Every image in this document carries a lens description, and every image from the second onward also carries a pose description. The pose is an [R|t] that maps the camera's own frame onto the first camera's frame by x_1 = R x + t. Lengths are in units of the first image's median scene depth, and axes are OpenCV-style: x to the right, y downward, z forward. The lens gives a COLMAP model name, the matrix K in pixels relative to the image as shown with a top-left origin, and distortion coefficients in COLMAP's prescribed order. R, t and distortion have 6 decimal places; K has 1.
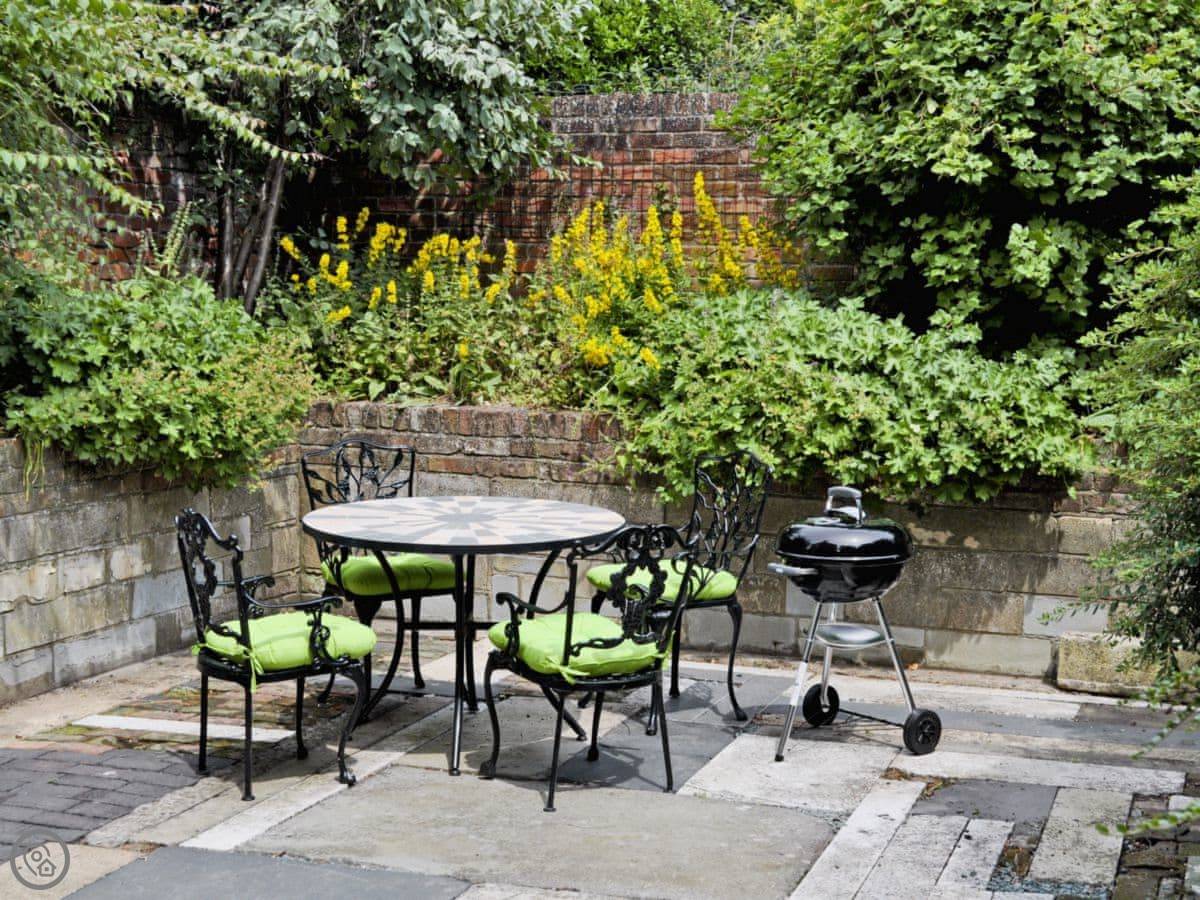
lens RADIAL K [[1284.4, 0, 598.0], [0, 1284.4, 444.4], [0, 0, 1]] dist [-0.024810, 0.012815]
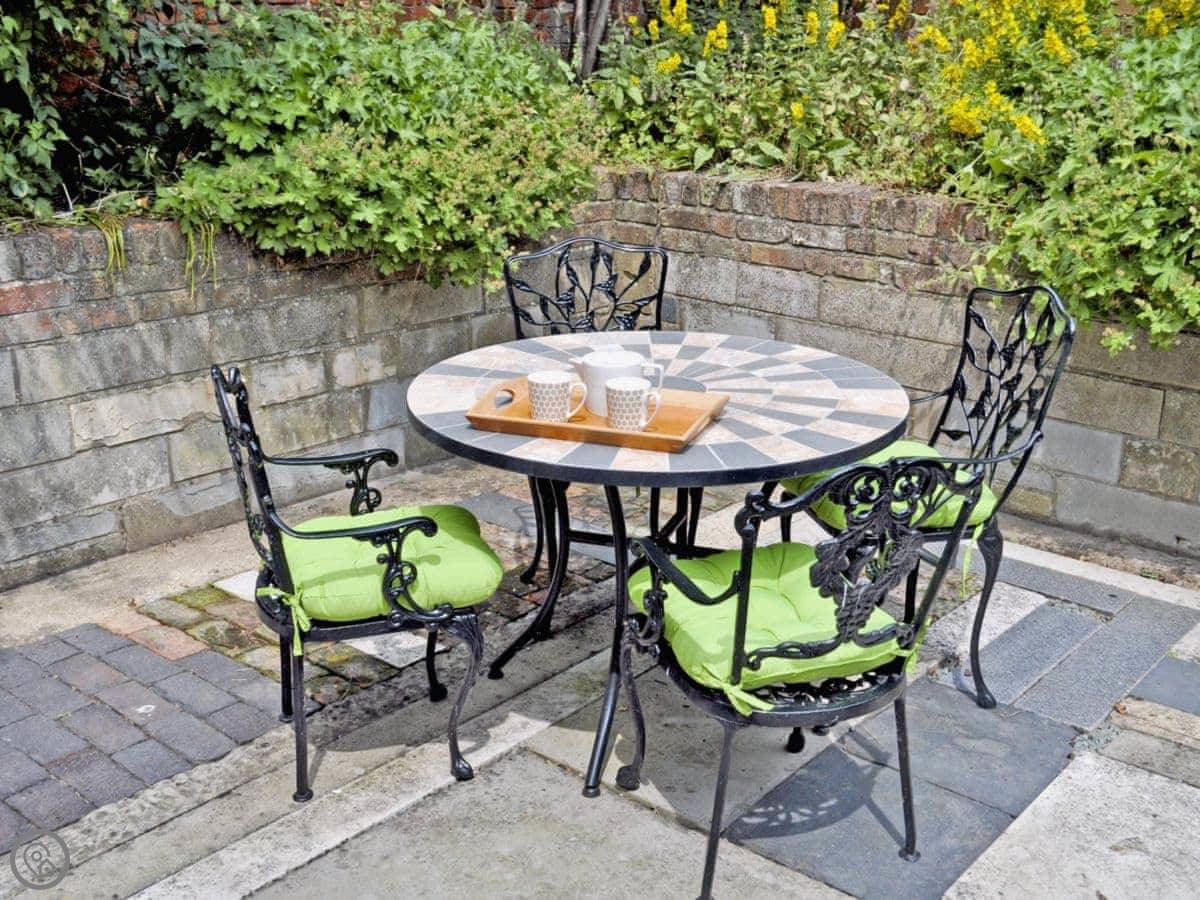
lens RADIAL K [[1284.4, 0, 598.0], [0, 1284.4, 444.4], [0, 0, 1]] dist [-0.024810, 0.012815]
pose [[0.949643, 0.089807, -0.300186, 0.042108], [-0.032695, 0.981216, 0.190121, -0.023724], [0.311622, -0.170733, 0.934742, 0.252250]]
